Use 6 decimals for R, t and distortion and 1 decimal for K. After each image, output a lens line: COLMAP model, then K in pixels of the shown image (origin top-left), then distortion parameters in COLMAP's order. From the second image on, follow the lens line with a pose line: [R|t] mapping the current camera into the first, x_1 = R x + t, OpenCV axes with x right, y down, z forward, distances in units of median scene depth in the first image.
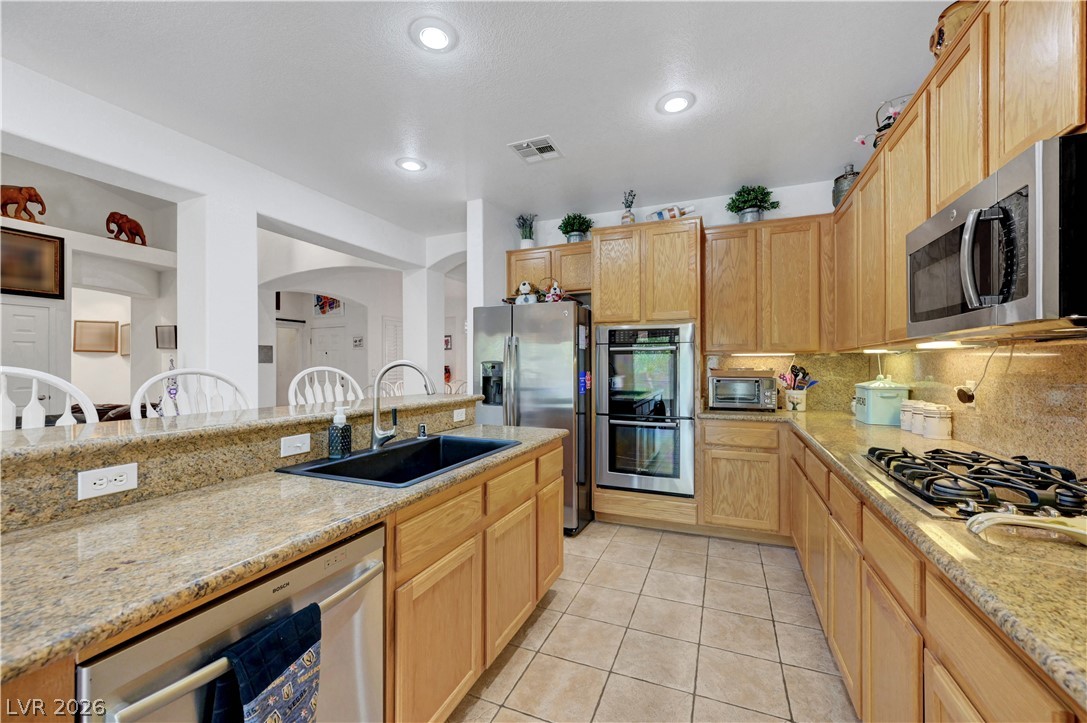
lens RADIAL K [[425.9, 0, 547.3], [0, 425.9, 364.0], [0, 0, 1]] dist [-0.000626, -0.000101]
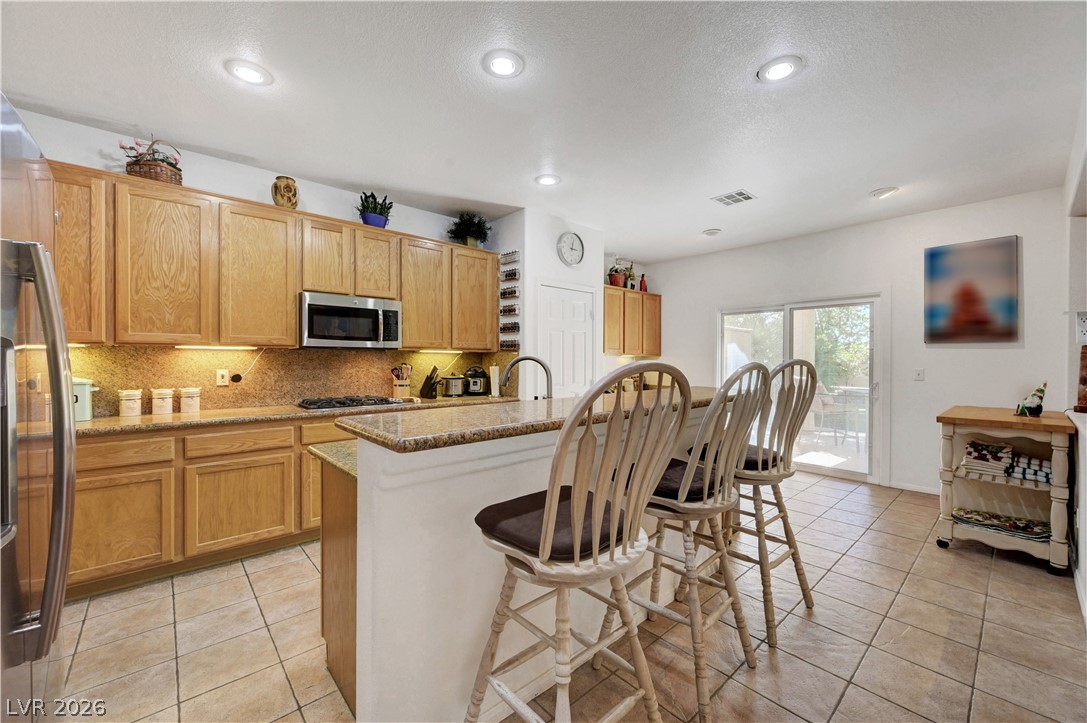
lens RADIAL K [[431.1, 0, 552.7], [0, 431.1, 362.7], [0, 0, 1]] dist [-0.002700, -0.000035]
pose [[-0.908960, -0.000749, 0.416882, -0.499562], [-0.000074, 0.999999, 0.001635, 0.006349], [-0.416882, 0.001455, -0.908959, 1.162104]]
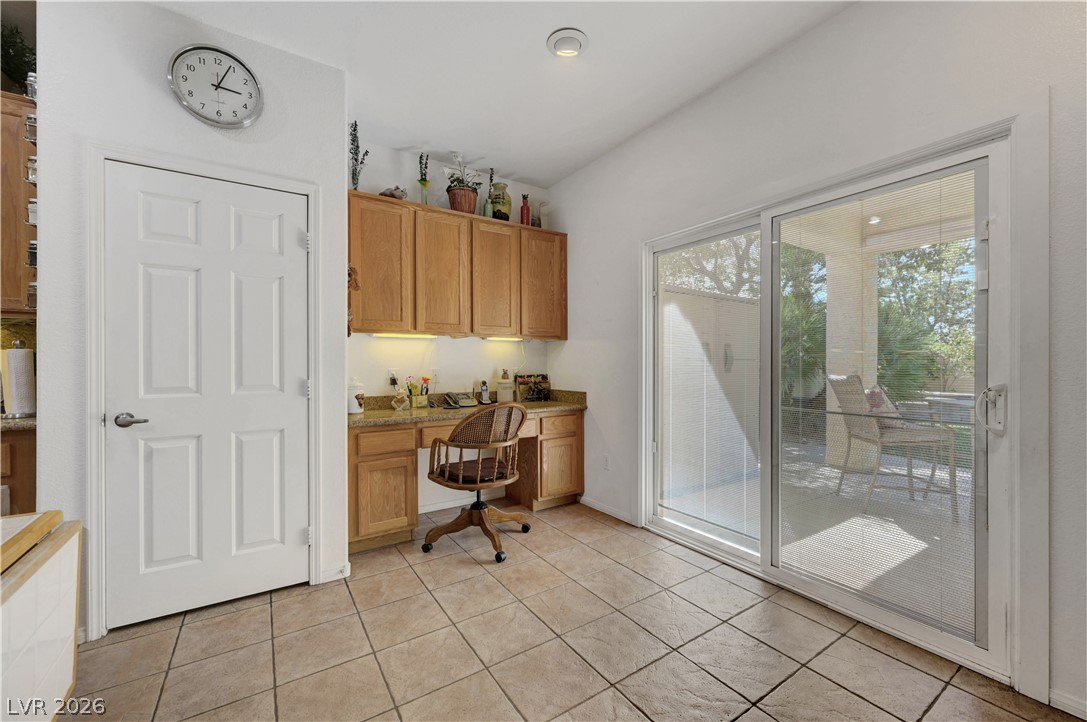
lens RADIAL K [[431.1, 0, 552.7], [0, 431.1, 362.2], [0, 0, 1]] dist [-0.002700, -0.000035]
pose [[-0.836813, 0.005088, 0.547465, -0.719985], [0.004190, 0.999987, -0.002889, 0.042638], [-0.547473, -0.000124, -0.836824, 0.119424]]
